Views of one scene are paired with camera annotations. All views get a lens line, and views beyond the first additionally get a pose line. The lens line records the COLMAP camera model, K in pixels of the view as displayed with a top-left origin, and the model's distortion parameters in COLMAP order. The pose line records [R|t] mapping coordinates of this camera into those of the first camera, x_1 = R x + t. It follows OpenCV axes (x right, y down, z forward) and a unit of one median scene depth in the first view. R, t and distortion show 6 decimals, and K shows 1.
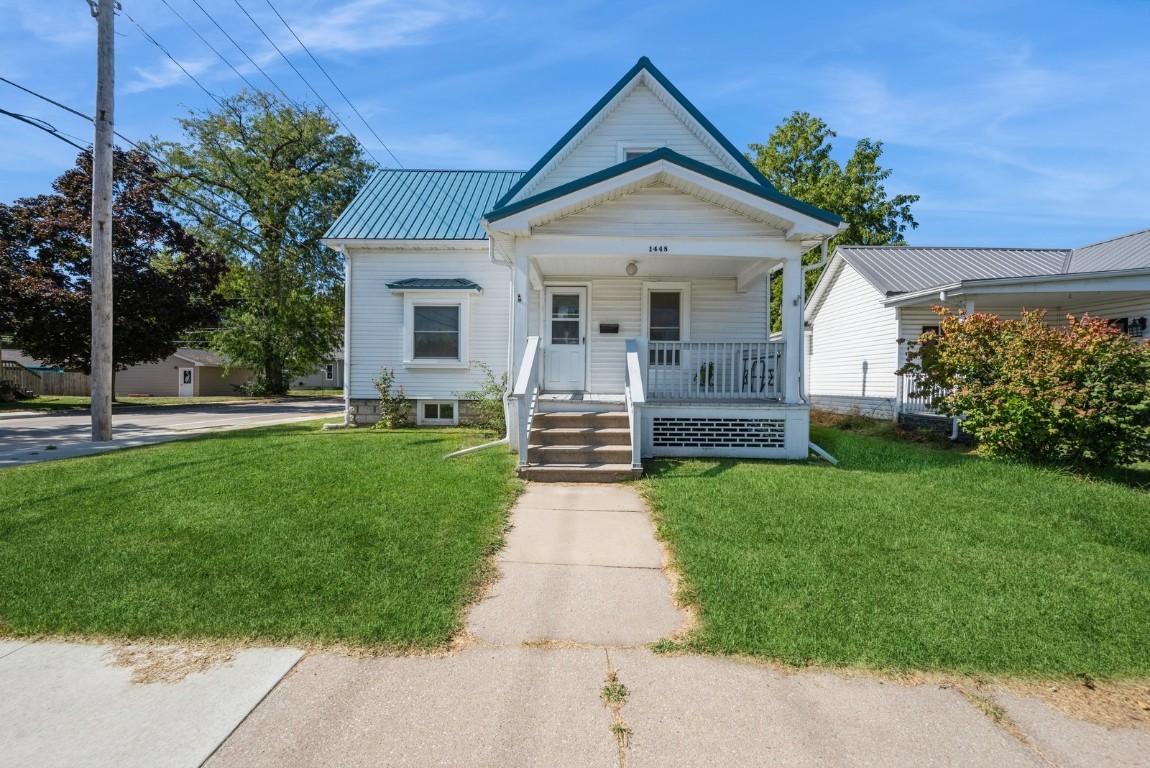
lens RADIAL K [[463.7, 0, 573.8], [0, 463.7, 382.8], [0, 0, 1]] dist [-0.000605, 0.000231]
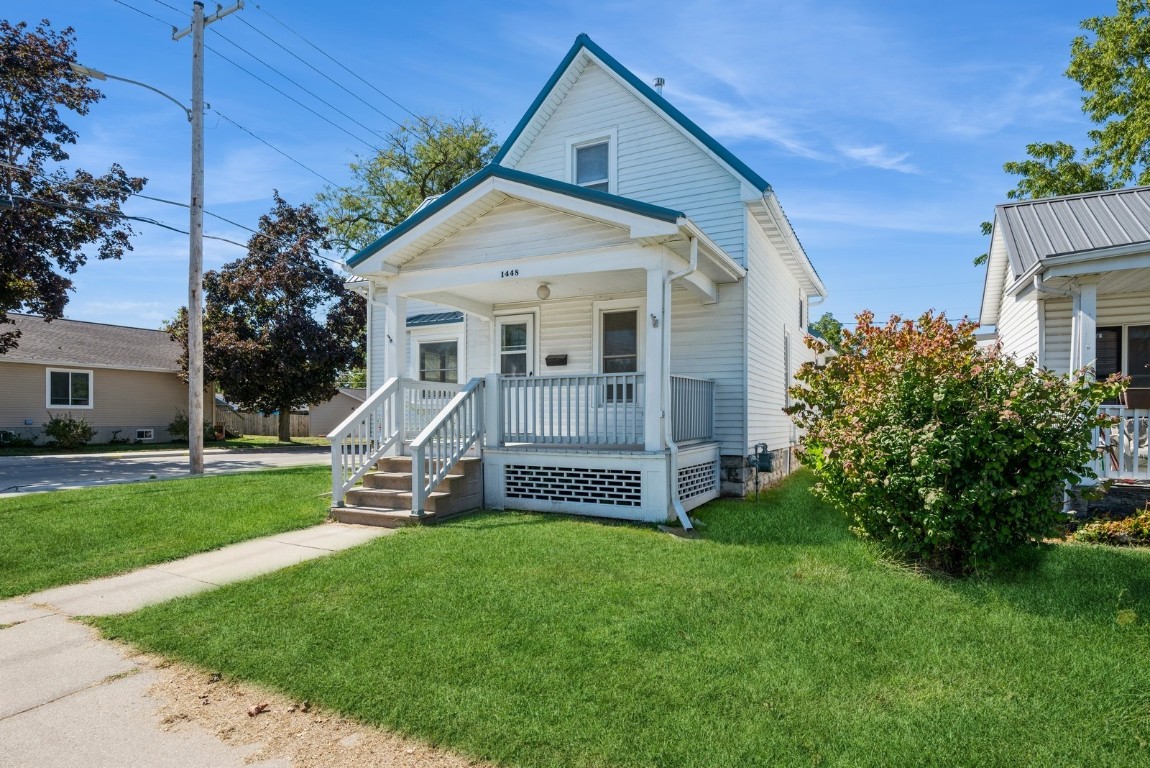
lens RADIAL K [[624.4, 0, 578.0], [0, 624.4, 419.3], [0, 0, 1]] dist [-0.003328, -0.001273]
pose [[0.897673, -0.004833, -0.440636, 0.611246], [0.002557, 0.999980, -0.005758, -0.003126], [0.440655, 0.004042, 0.897668, -0.005449]]
